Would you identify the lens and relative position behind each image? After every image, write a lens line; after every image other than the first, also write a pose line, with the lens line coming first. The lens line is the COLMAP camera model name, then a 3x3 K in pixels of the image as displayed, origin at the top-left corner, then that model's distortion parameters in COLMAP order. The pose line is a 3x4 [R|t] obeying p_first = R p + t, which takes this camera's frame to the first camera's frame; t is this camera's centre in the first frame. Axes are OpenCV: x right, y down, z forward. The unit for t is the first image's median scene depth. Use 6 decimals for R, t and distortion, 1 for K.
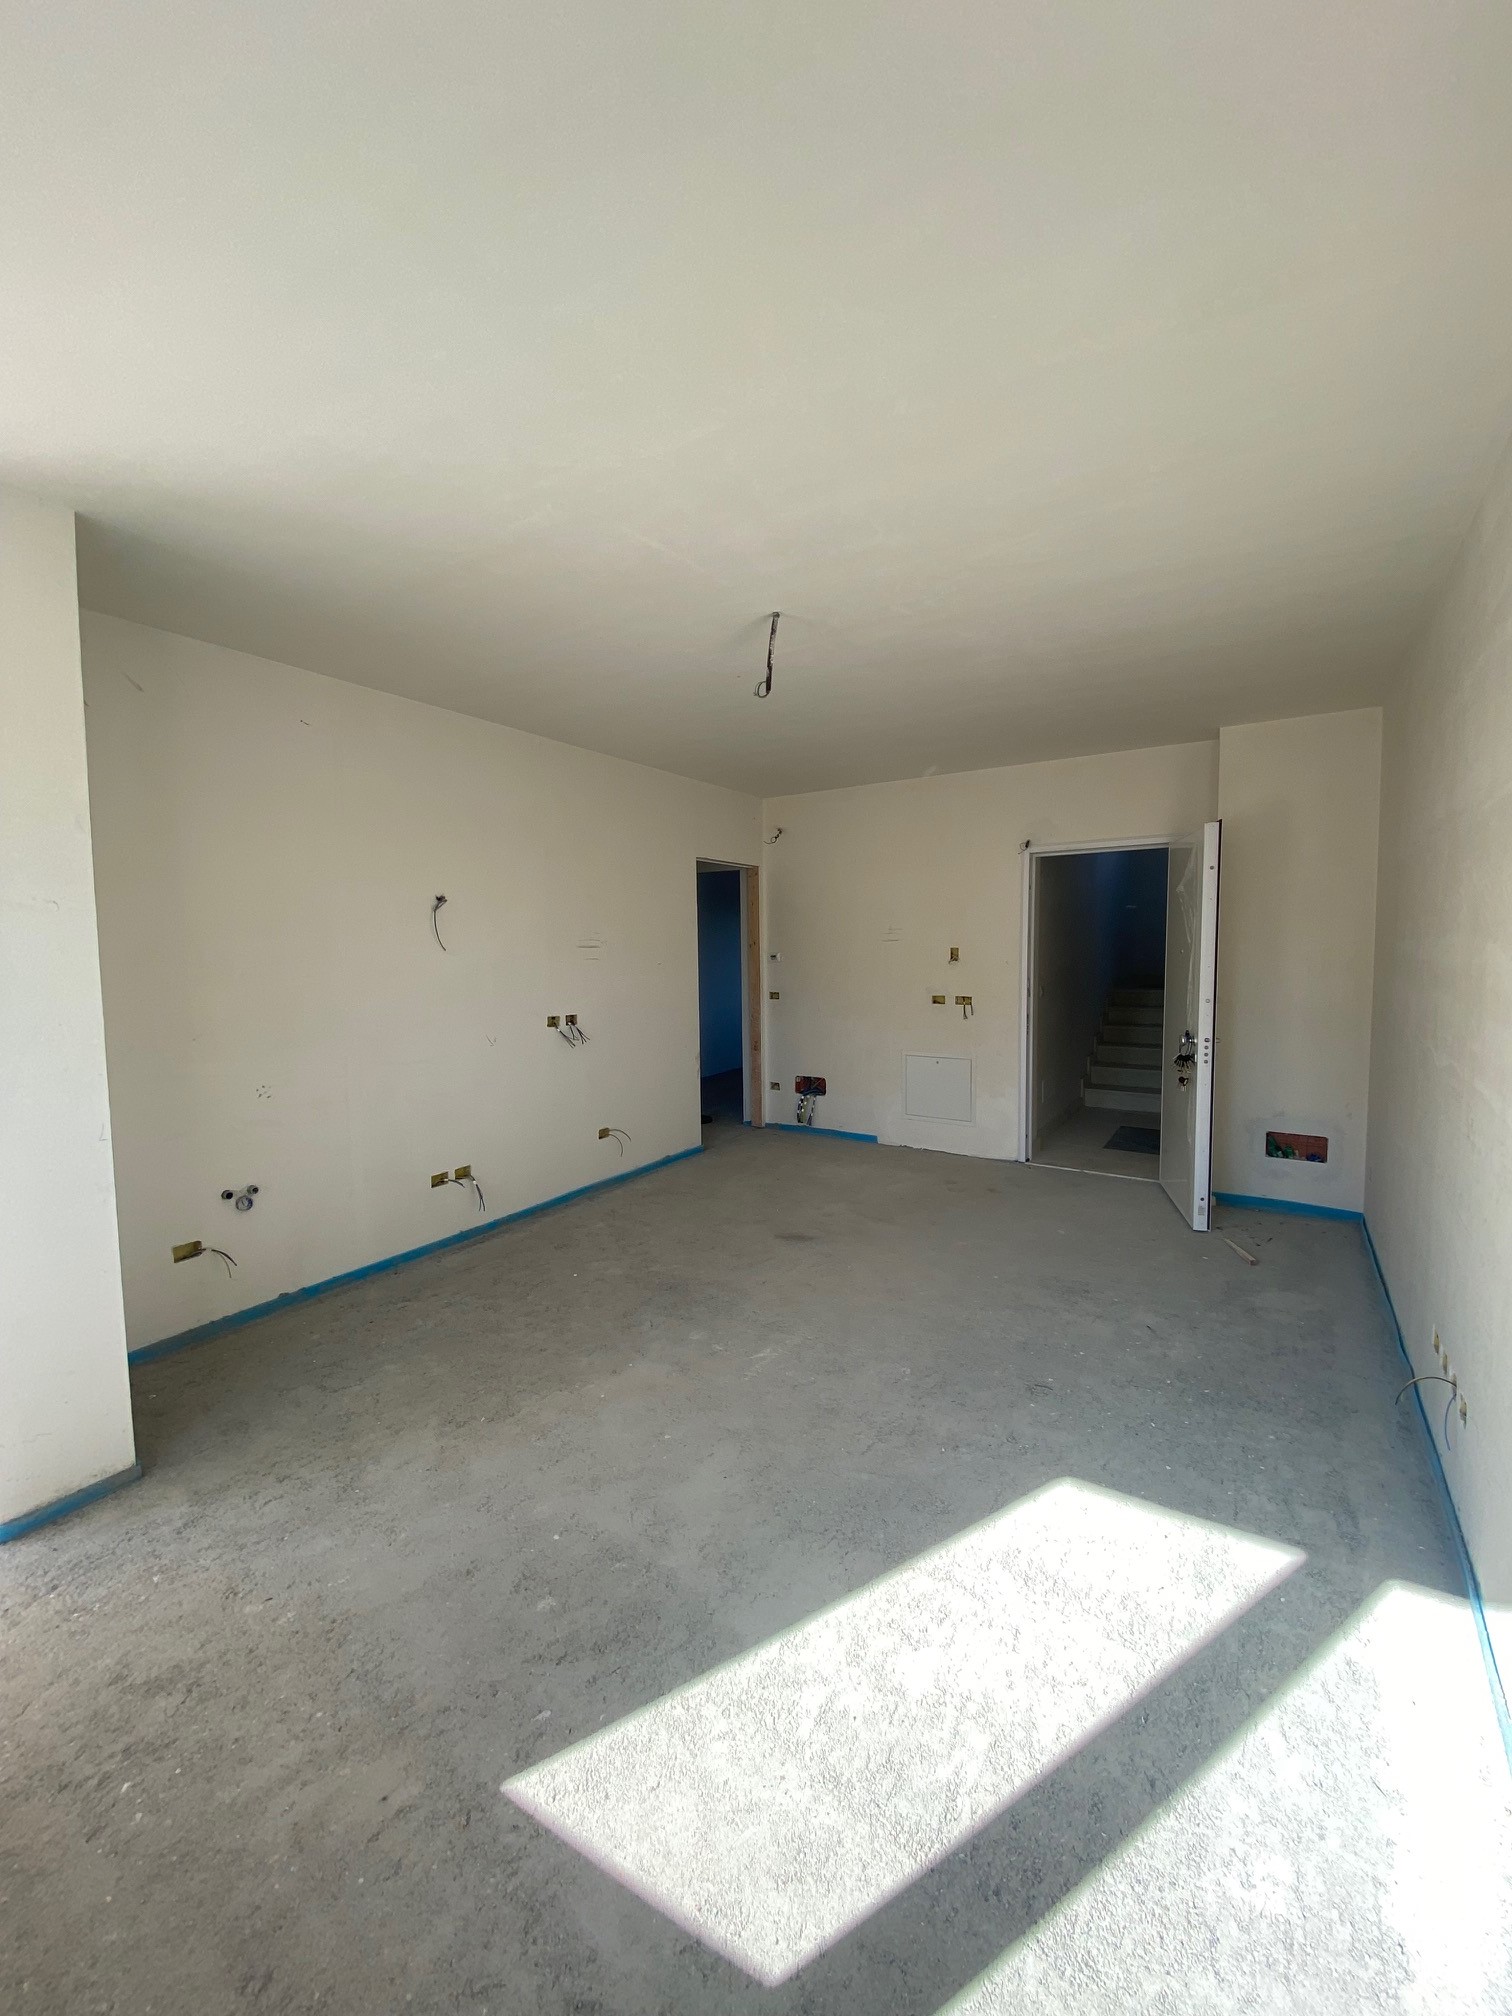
lens RADIAL K [[802.1, 0, 757.5], [0, 802.1, 1000.7], [0, 0, 1]] dist [0.008389, -0.013496]
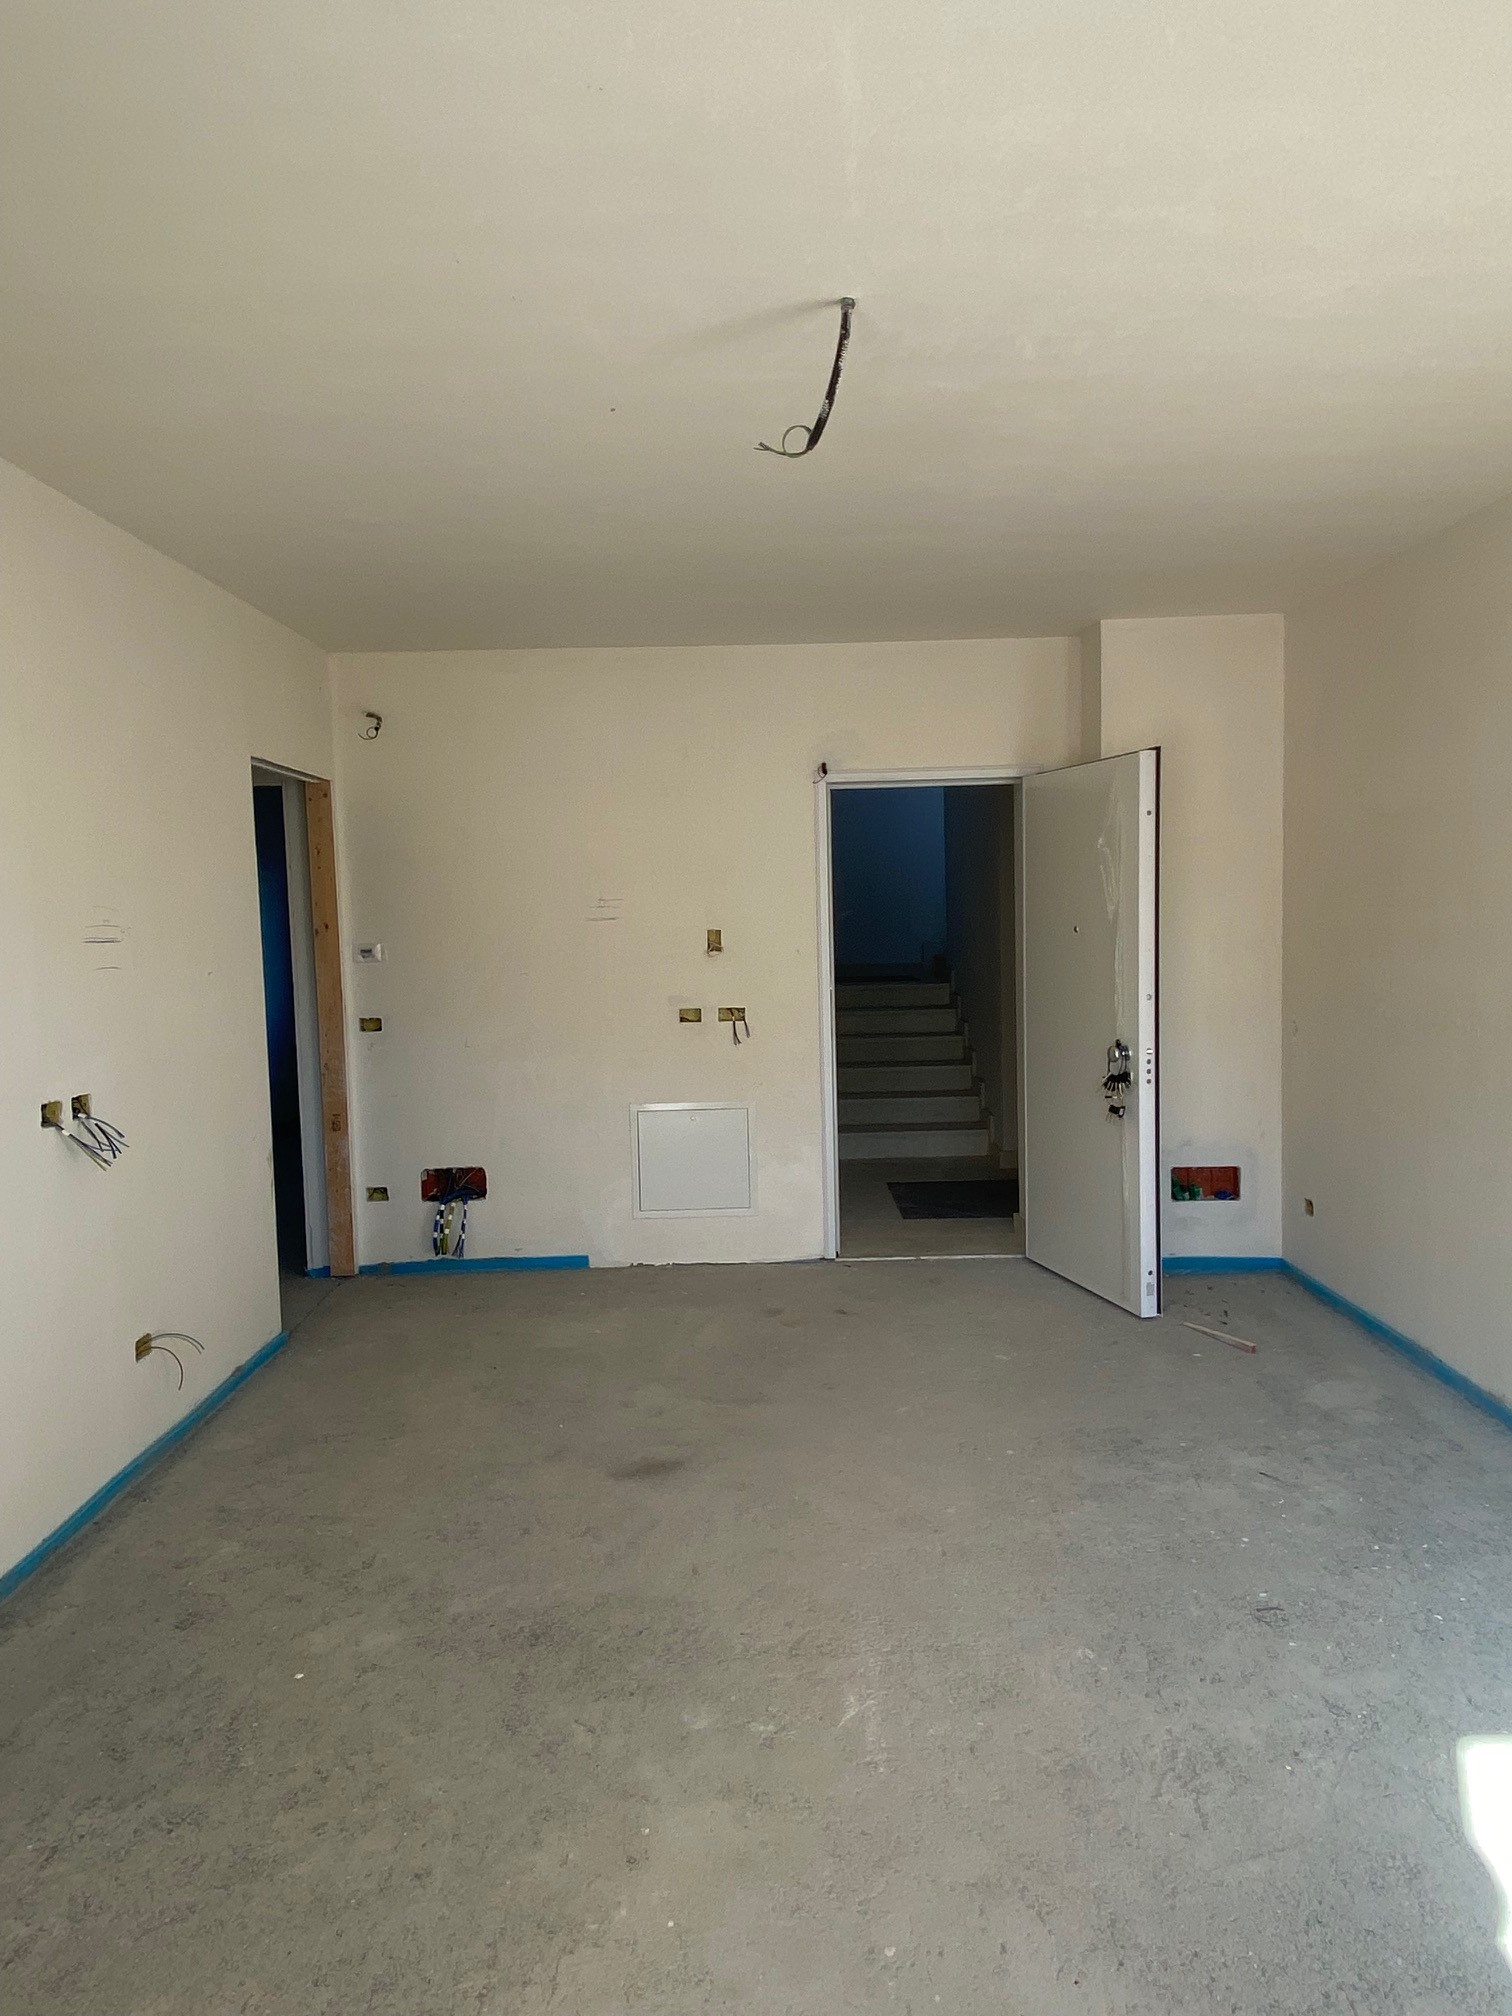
lens RADIAL K [[1255.2, 0, 751.9], [0, 1255.2, 1002.7], [0, 0, 1]] dist [0.023201, -0.024692]
pose [[0.840975, -0.049227, 0.538830, -0.478736], [0.052931, 0.998561, 0.008614, -0.032707], [-0.538478, 0.021277, 0.842371, 0.337305]]
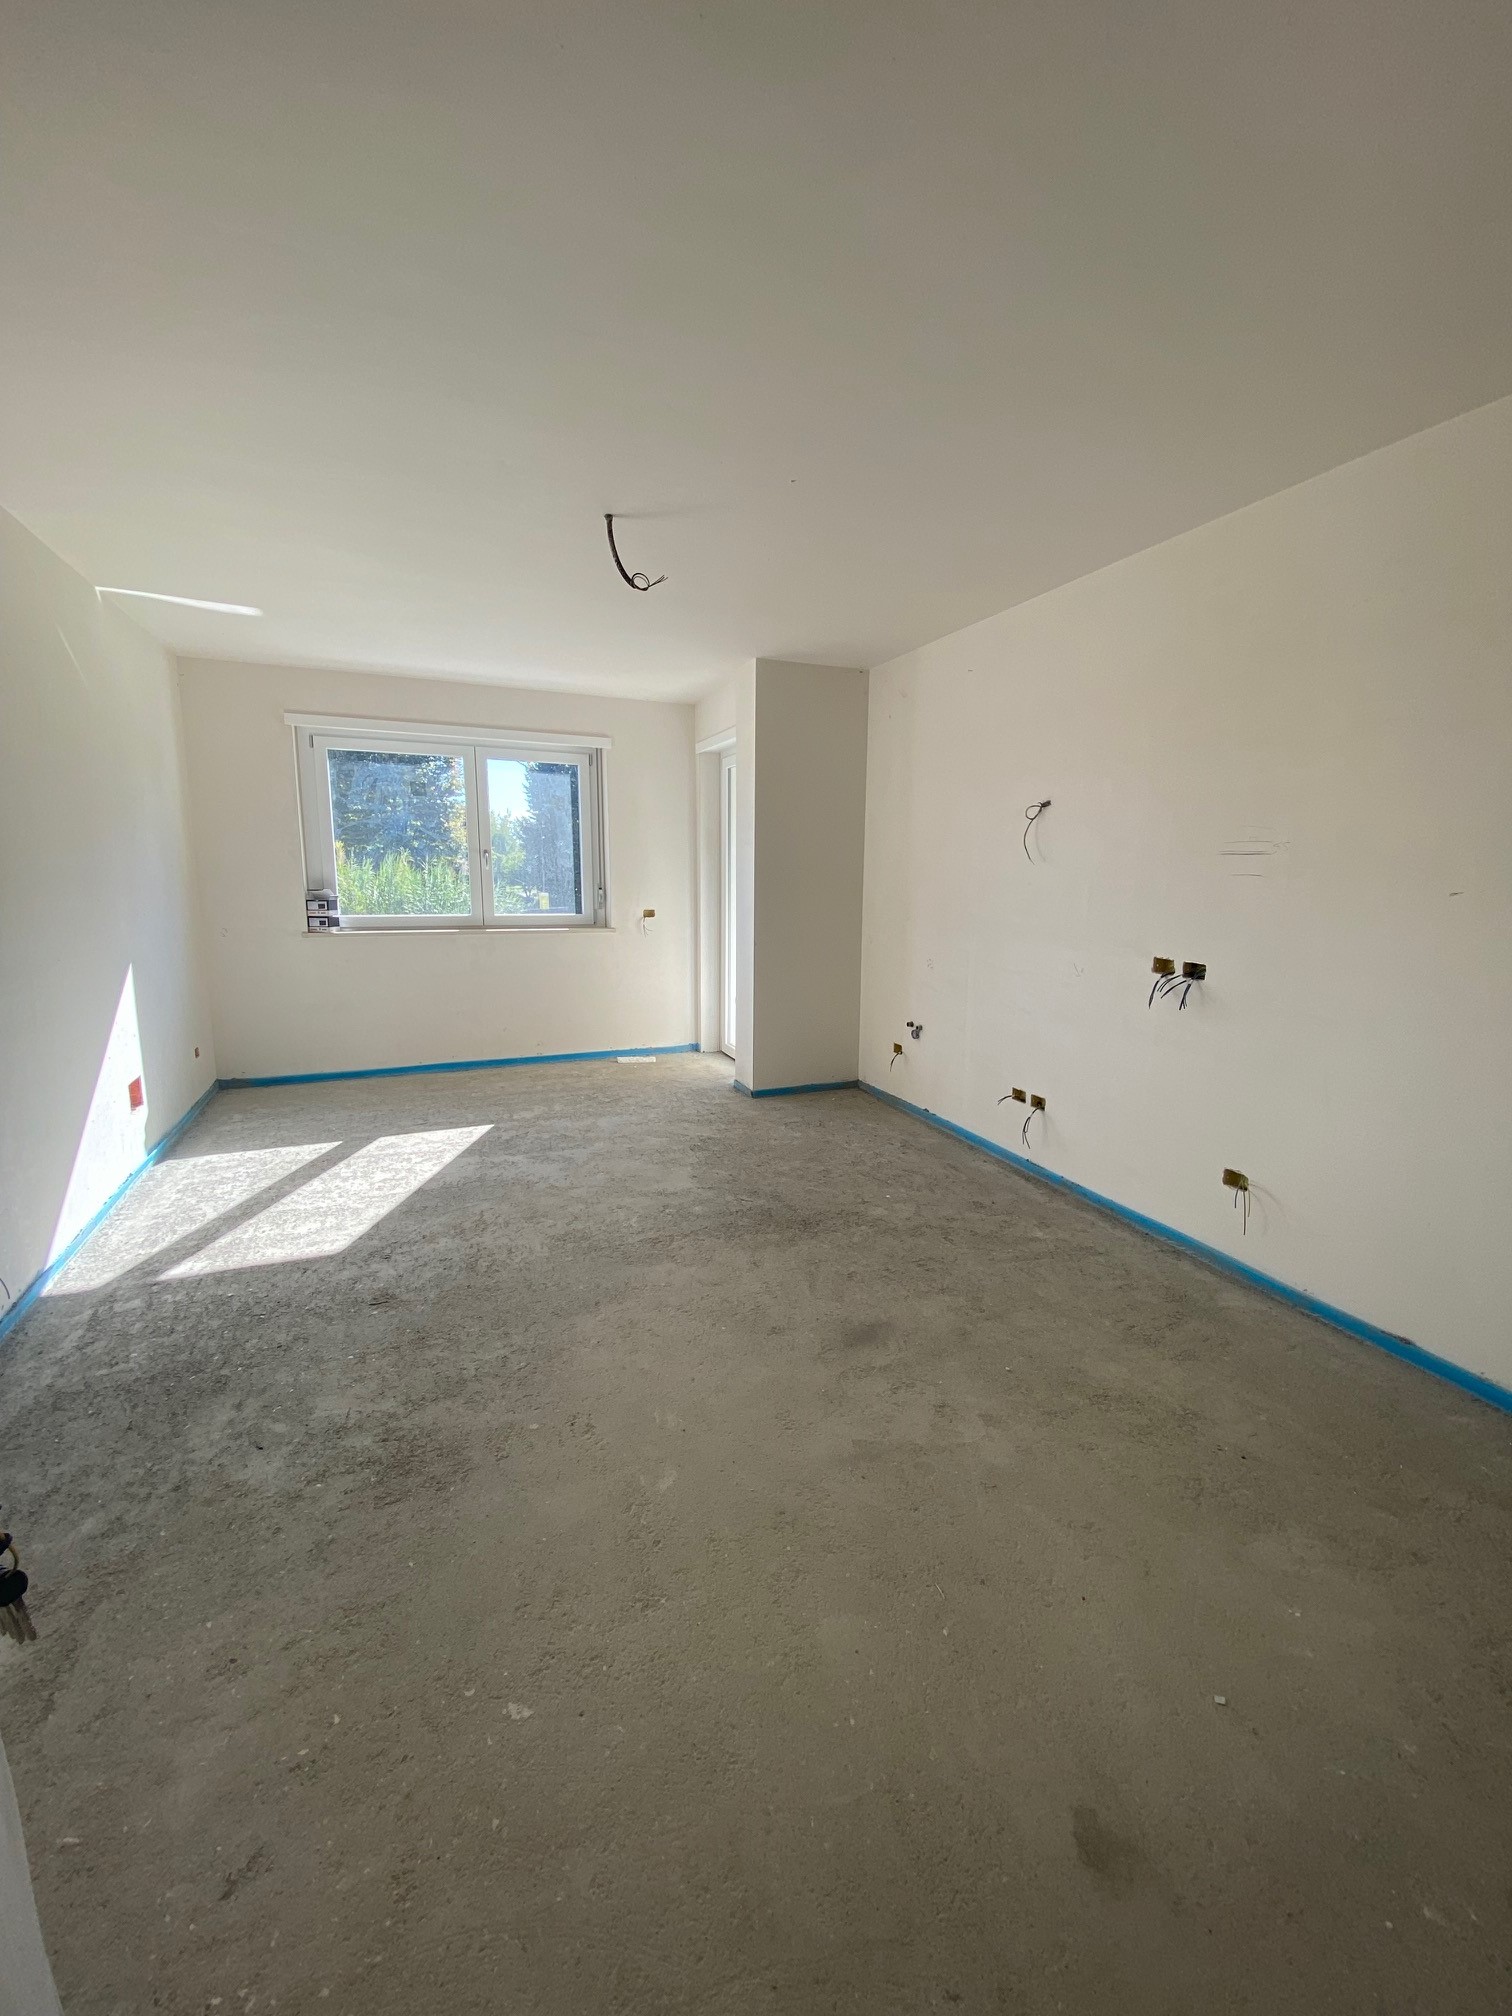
lens RADIAL K [[802.1, 0, 766.3], [0, 802.1, 1008.9], [0, 0, 1]] dist [0.008389, -0.013496]
pose [[-0.558234, 0.149127, -0.816172, 0.781899], [-0.063496, 0.973150, 0.221239, -0.107799], [0.827250, 0.175326, -0.533777, 1.726206]]
